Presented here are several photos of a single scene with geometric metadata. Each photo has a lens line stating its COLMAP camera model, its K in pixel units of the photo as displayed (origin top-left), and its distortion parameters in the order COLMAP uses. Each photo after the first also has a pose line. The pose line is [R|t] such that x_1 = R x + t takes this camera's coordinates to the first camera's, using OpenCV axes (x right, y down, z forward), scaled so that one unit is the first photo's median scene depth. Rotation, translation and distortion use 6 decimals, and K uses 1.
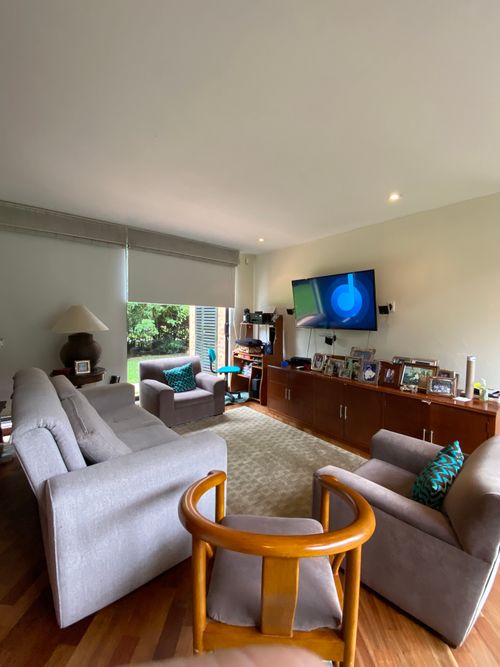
lens RADIAL K [[272.1, 0, 244.4], [0, 272.1, 332.3], [0, 0, 1]] dist [0.016213, -0.017225]
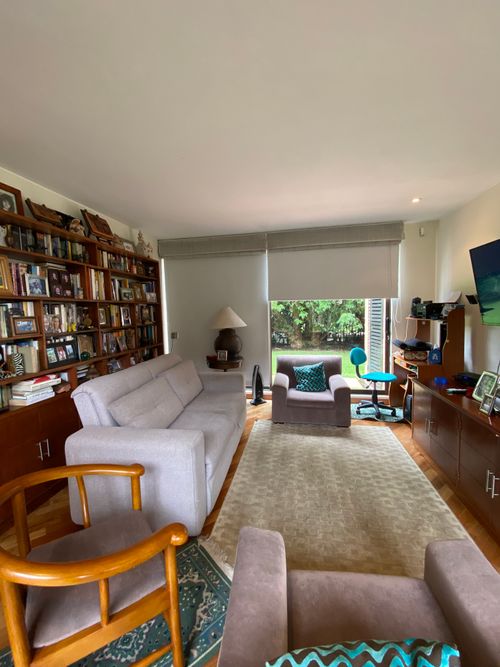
lens RADIAL K [[272.1, 0, 247.0], [0, 272.1, 331.1], [0, 0, 1]] dist [0.016213, -0.017225]
pose [[0.652130, 0.027754, -0.757599, 0.354121], [-0.006871, 0.999505, 0.030702, -0.022375], [0.758076, -0.014817, 0.651998, 0.221886]]
